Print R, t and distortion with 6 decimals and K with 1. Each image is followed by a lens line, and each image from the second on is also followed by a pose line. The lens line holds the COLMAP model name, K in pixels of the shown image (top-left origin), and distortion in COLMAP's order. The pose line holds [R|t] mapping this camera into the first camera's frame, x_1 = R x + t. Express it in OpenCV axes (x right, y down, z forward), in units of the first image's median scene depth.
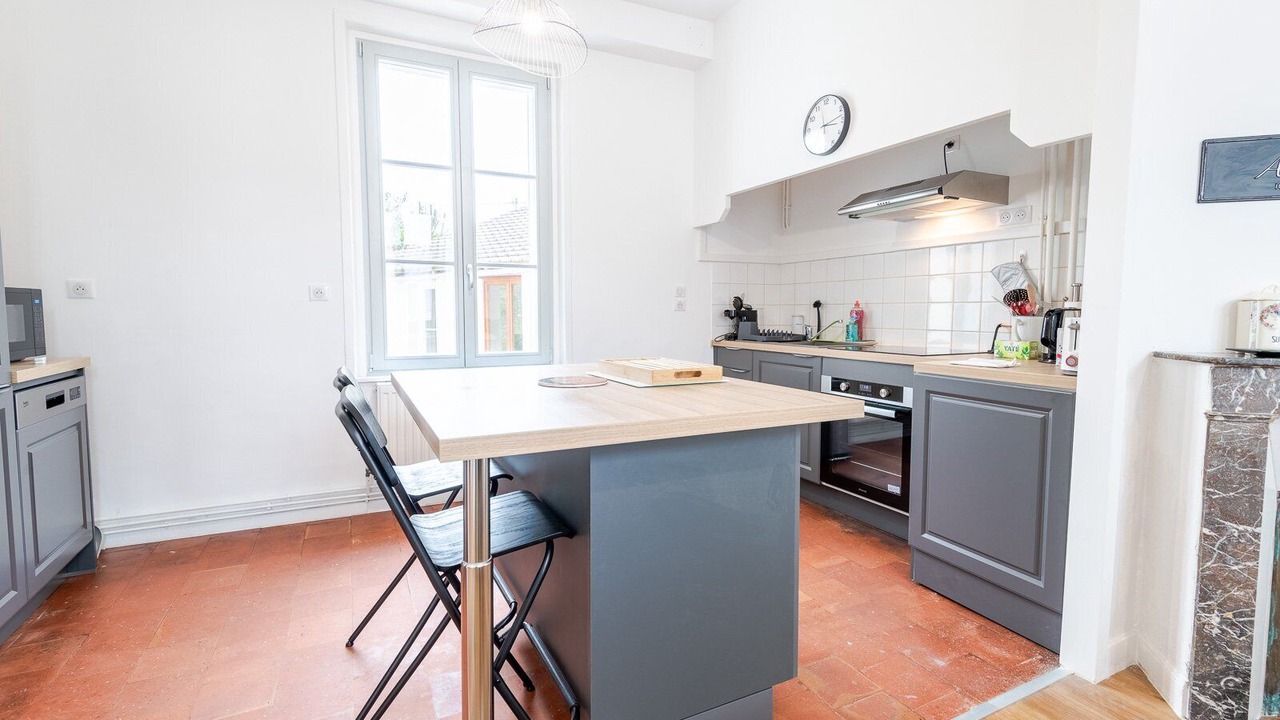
lens RADIAL K [[564.1, 0, 639.4], [0, 564.1, 352.4], [0, 0, 1]] dist [0.001798, 0.000204]
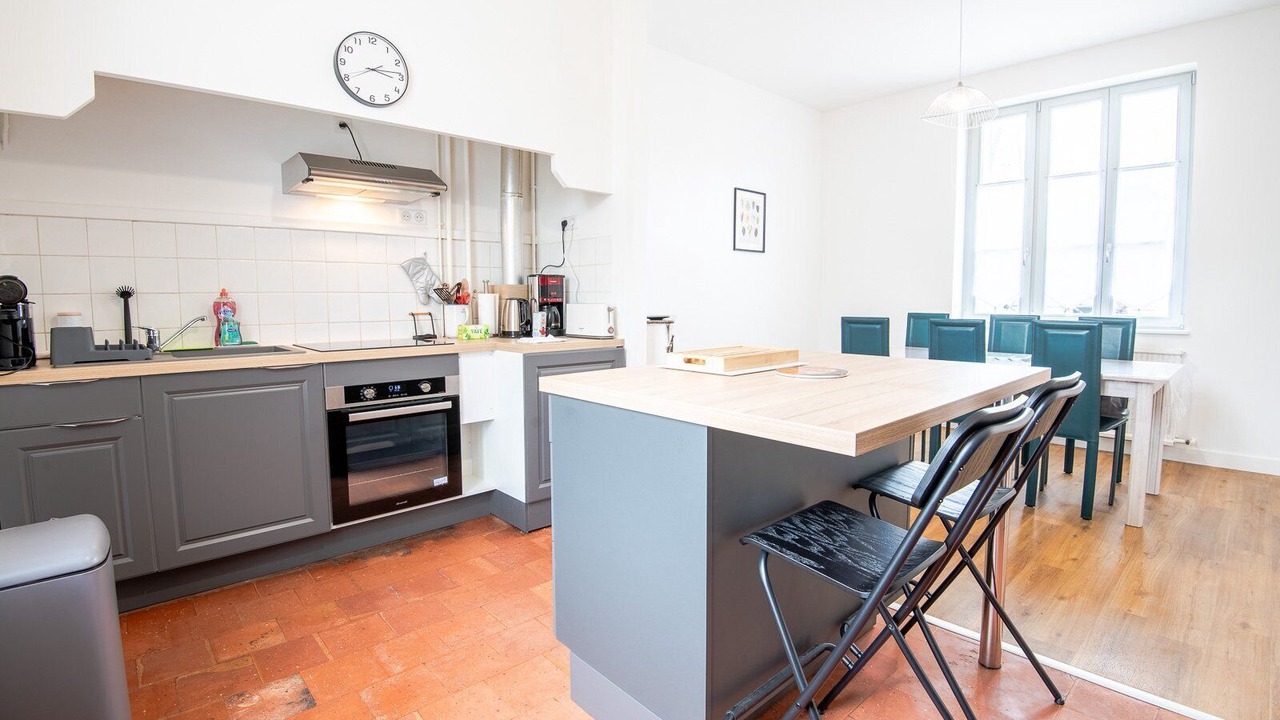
lens RADIAL K [[598.4, 0, 623.5], [0, 598.4, 350.9], [0, 0, 1]] dist [-0.000141, -0.035247]
pose [[-0.255744, -0.086470, 0.962870, -0.586006], [0.075493, 0.991164, 0.109062, -0.070409], [-0.963792, 0.100582, -0.246956, 0.874491]]
